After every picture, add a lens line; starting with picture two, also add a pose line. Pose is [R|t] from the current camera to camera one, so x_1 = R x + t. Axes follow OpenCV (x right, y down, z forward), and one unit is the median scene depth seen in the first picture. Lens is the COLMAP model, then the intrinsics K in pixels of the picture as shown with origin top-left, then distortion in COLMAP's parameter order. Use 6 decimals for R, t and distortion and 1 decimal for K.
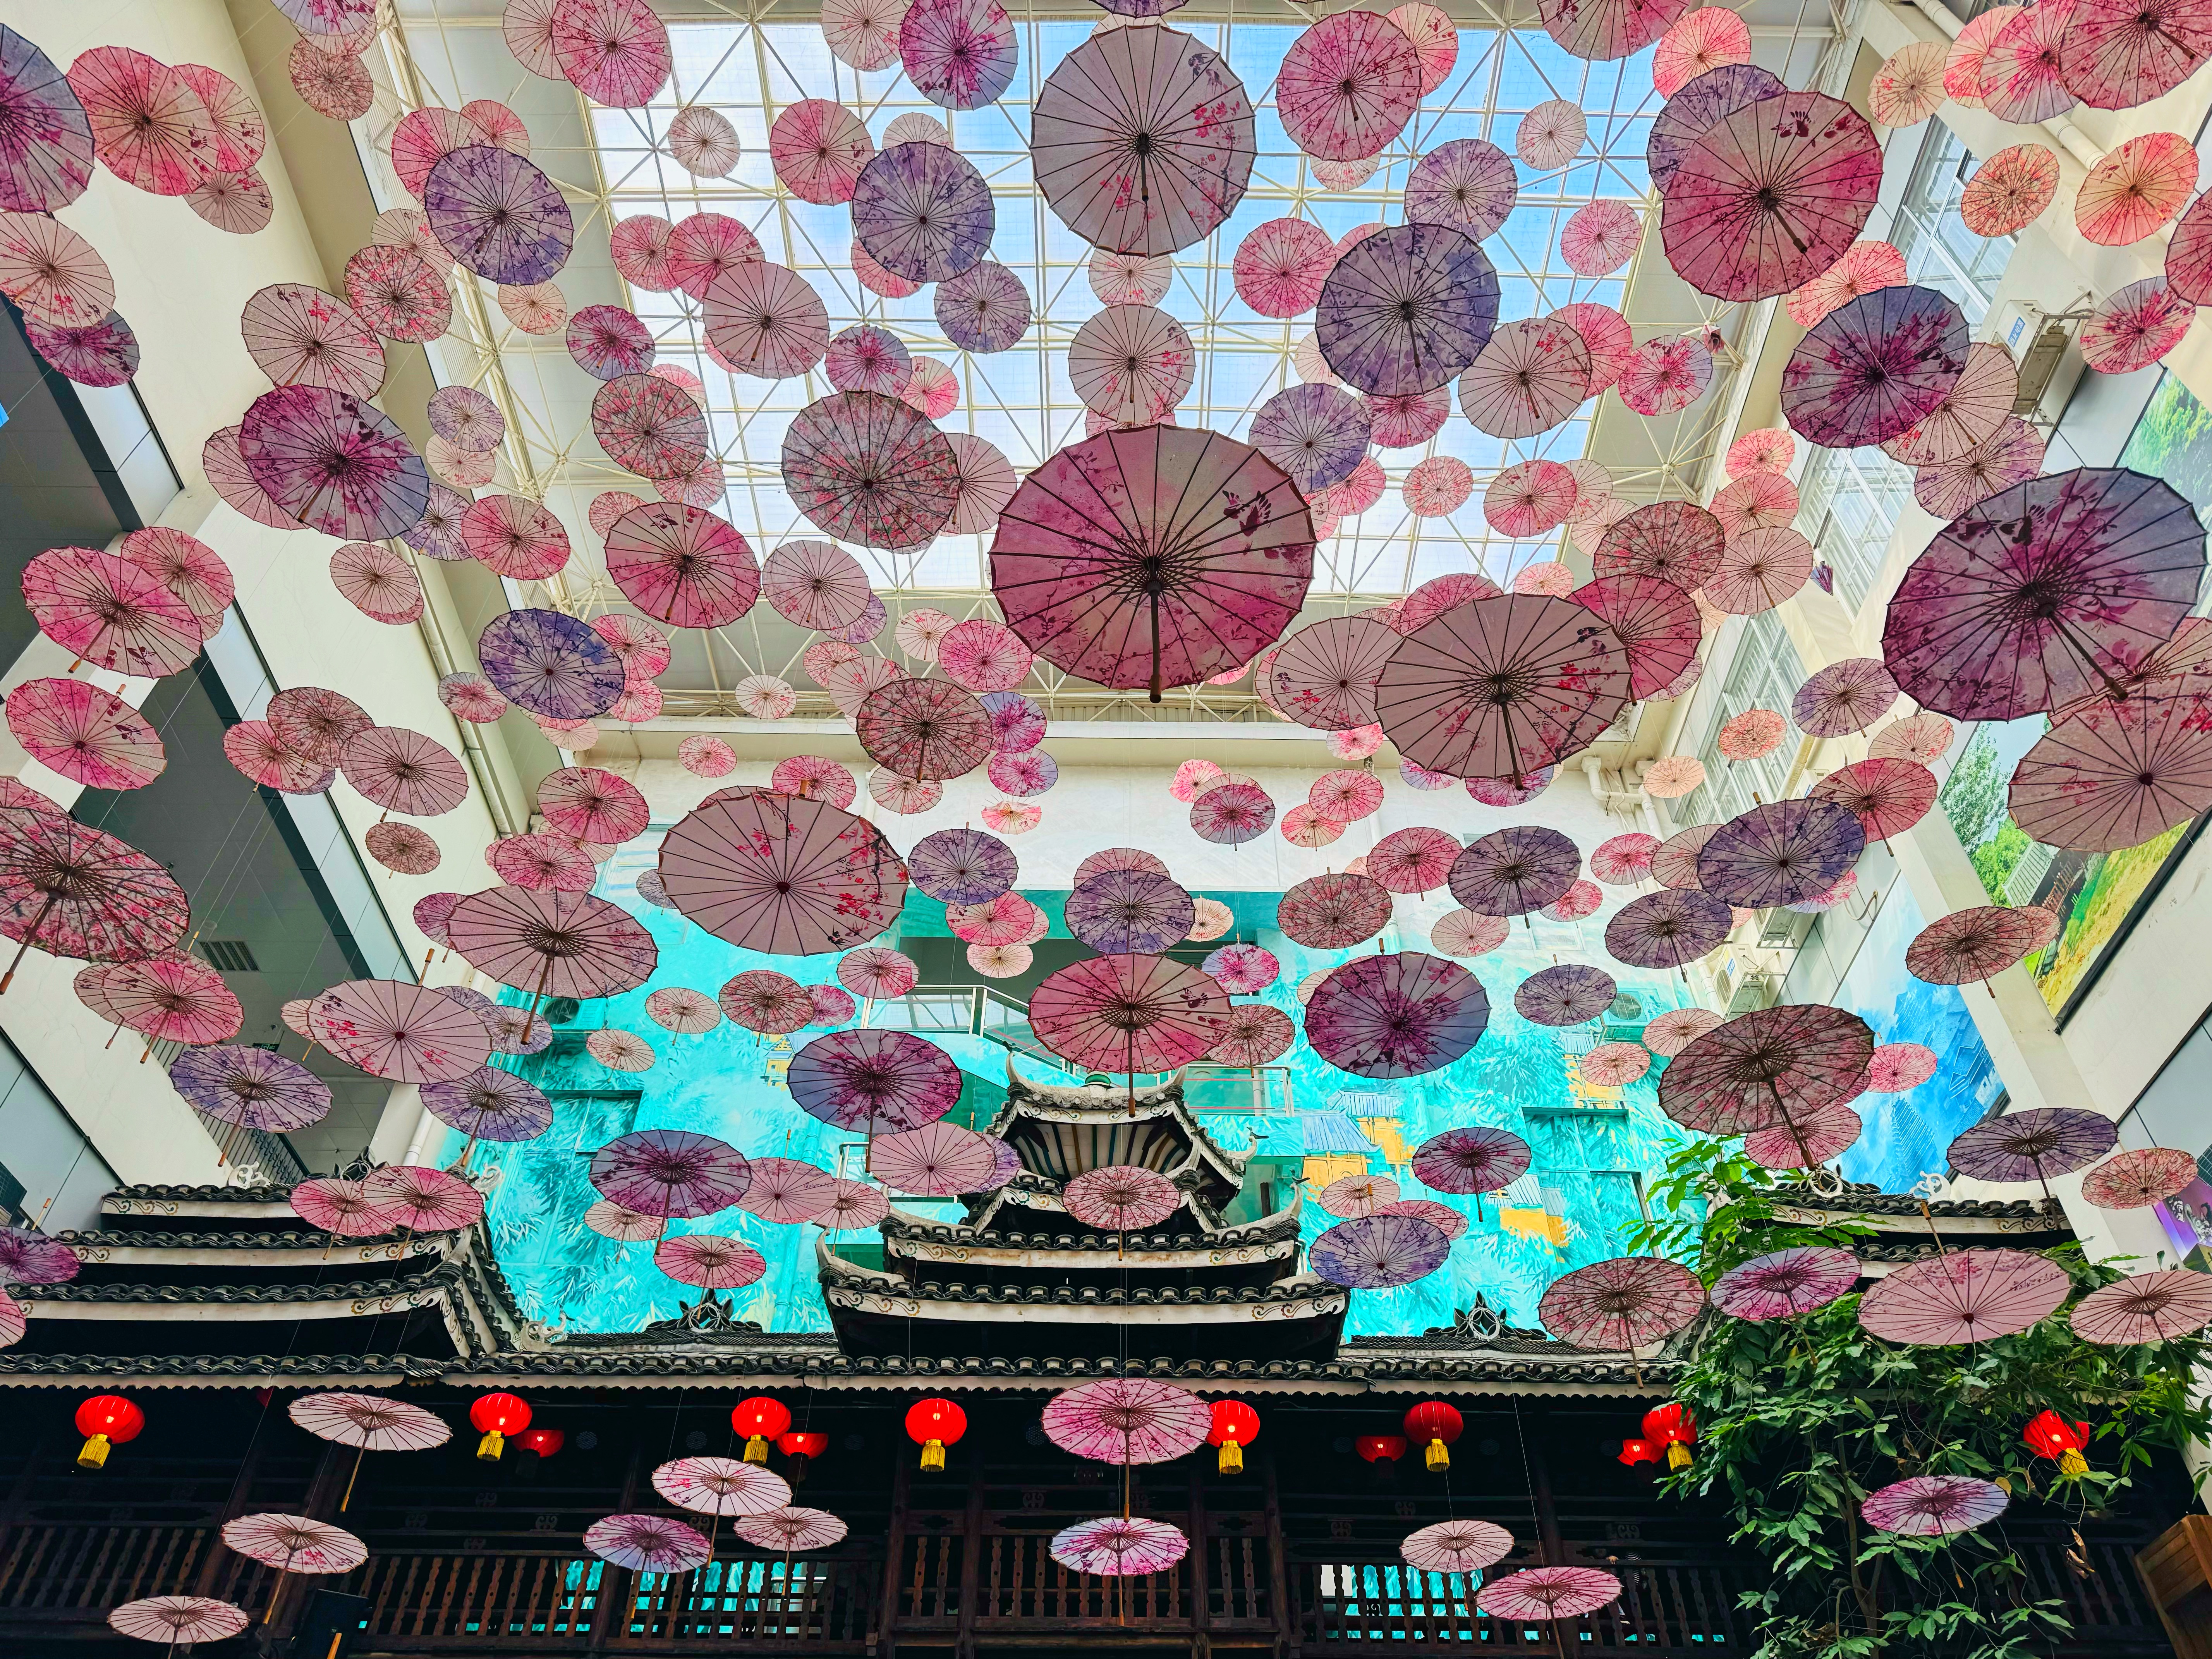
lens RADIAL K [[1566.4, 0, 1106.0], [0, 1566.4, 829.5], [0, 0, 1]] dist [0.059639, -0.001388]
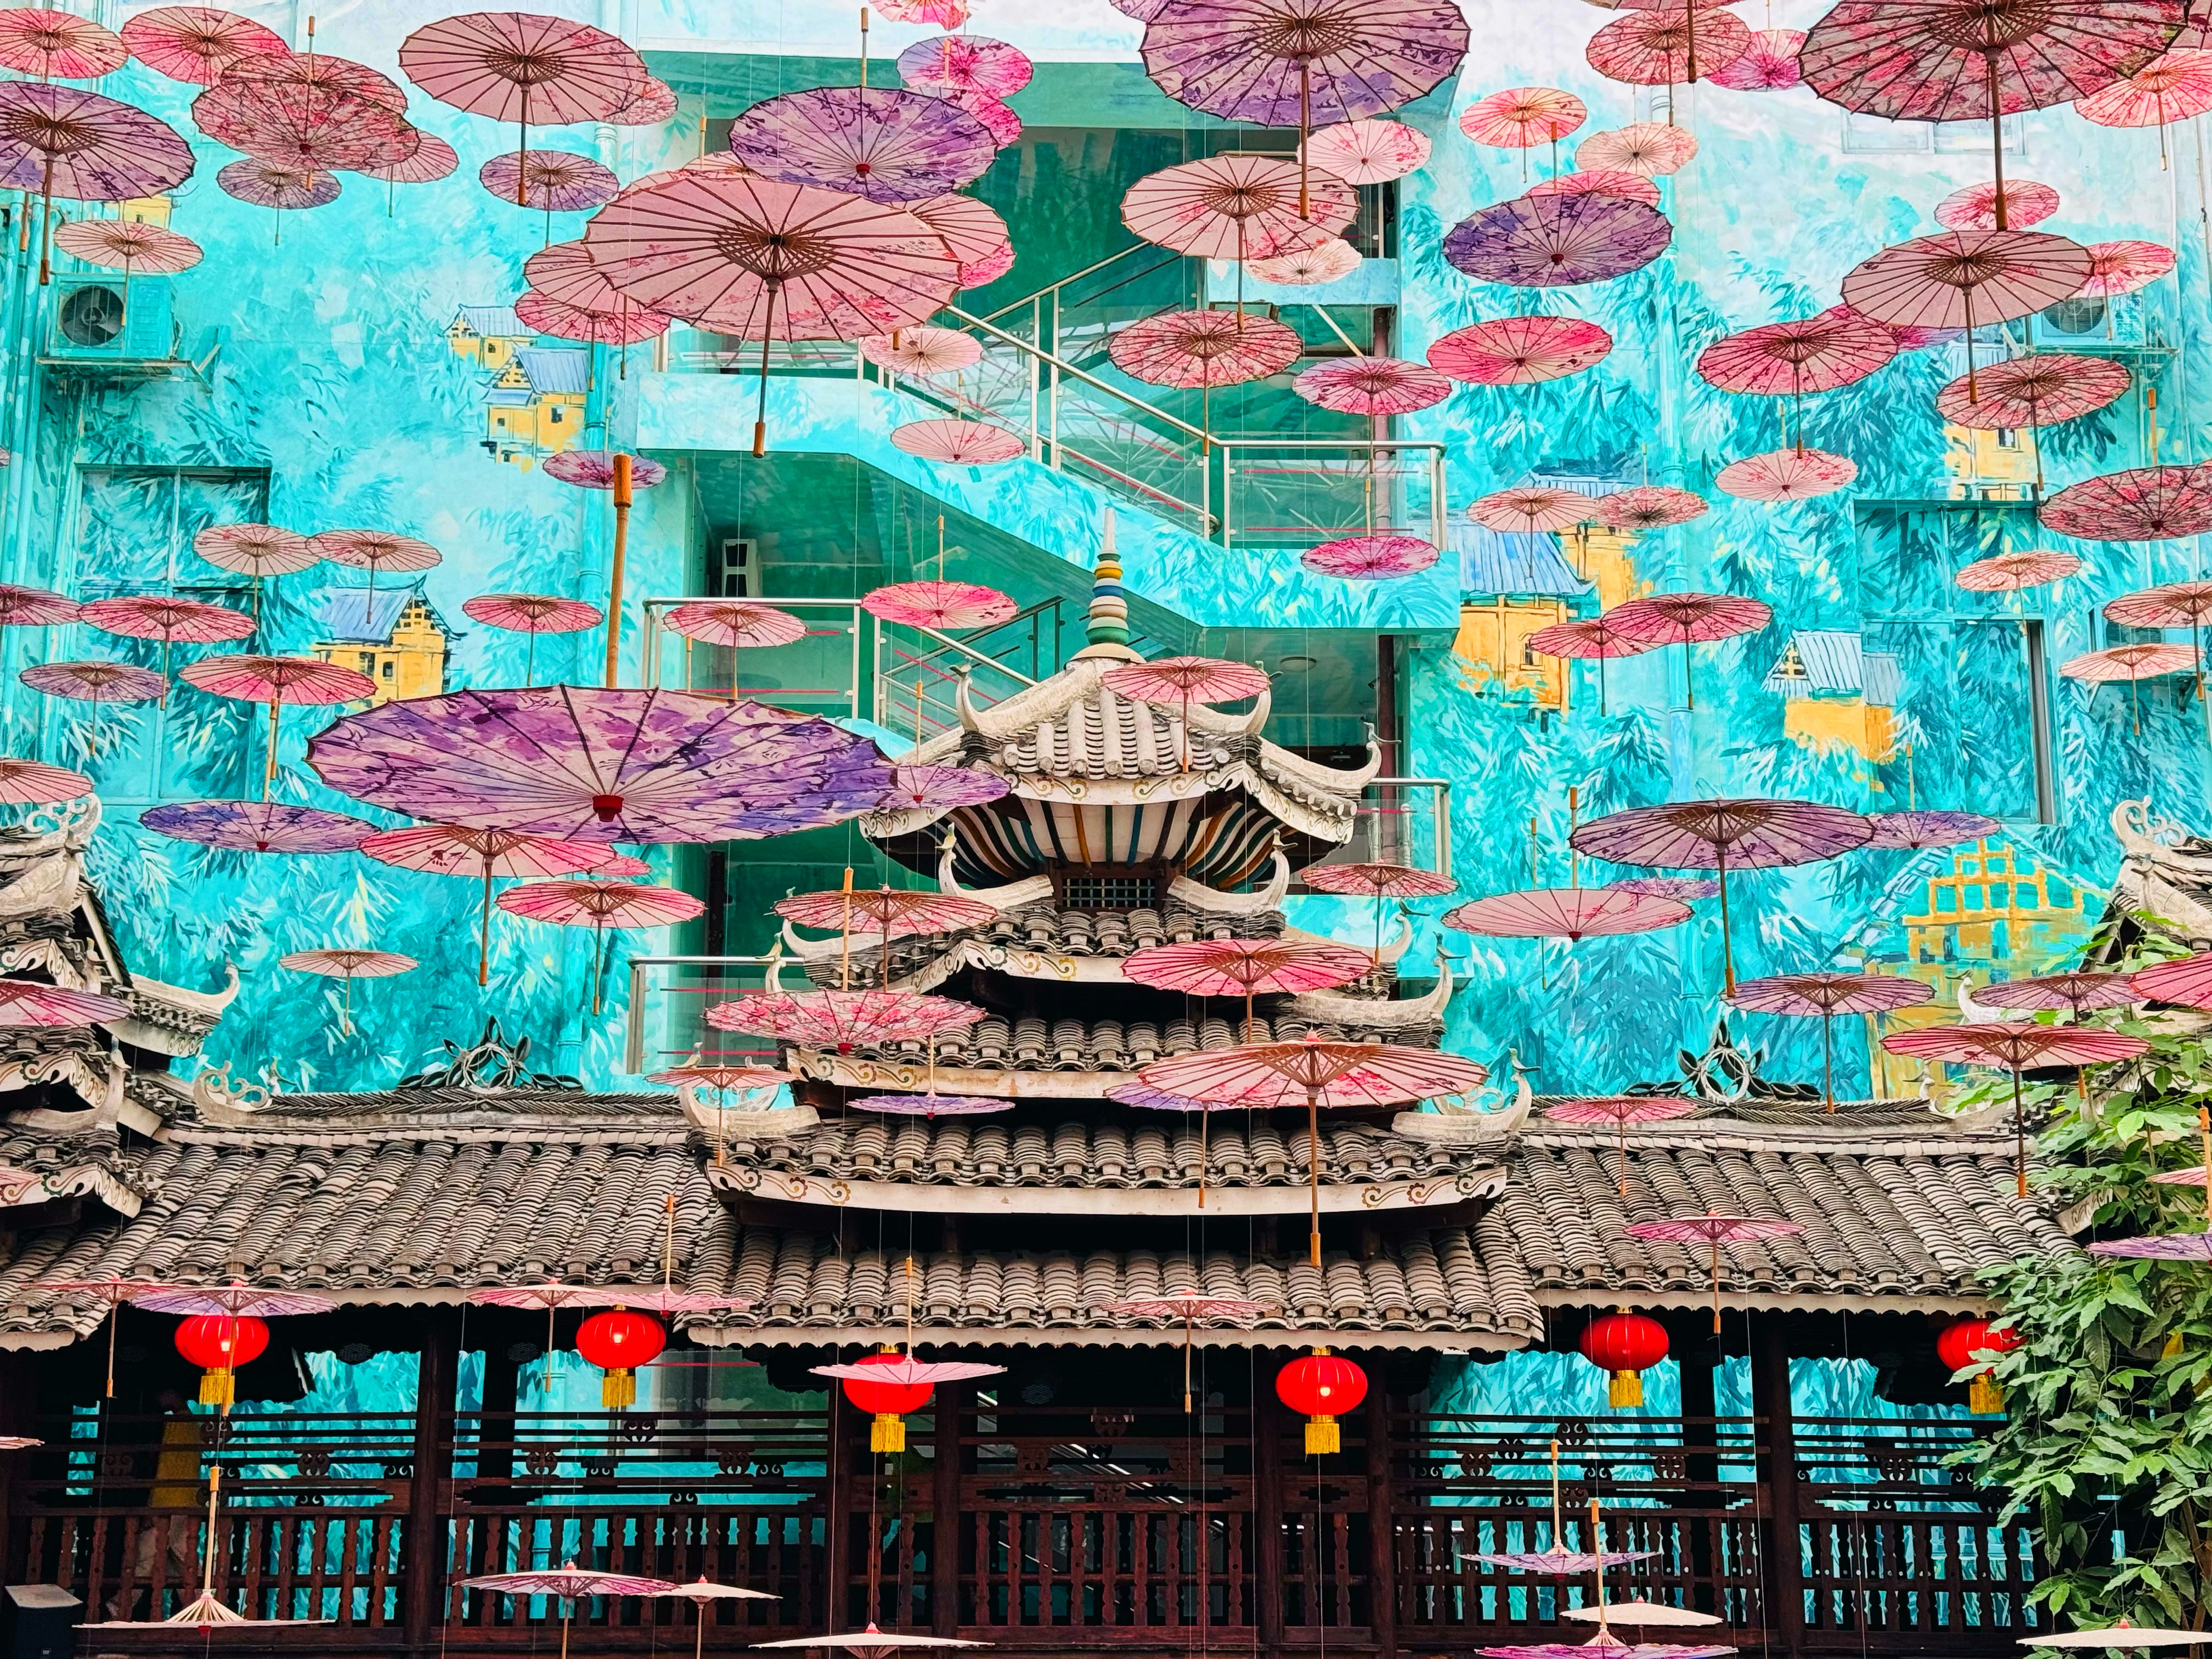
lens RADIAL K [[3106.9, 0, 1106.0], [0, 3106.9, 829.5], [0, 0, 1]] dist [0.160424, -0.067747]
pose [[0.999845, -0.002593, 0.017398, -0.023262], [-0.006870, 0.852949, 0.521949, -0.327221], [-0.016193, -0.521988, 0.852799, -0.009976]]
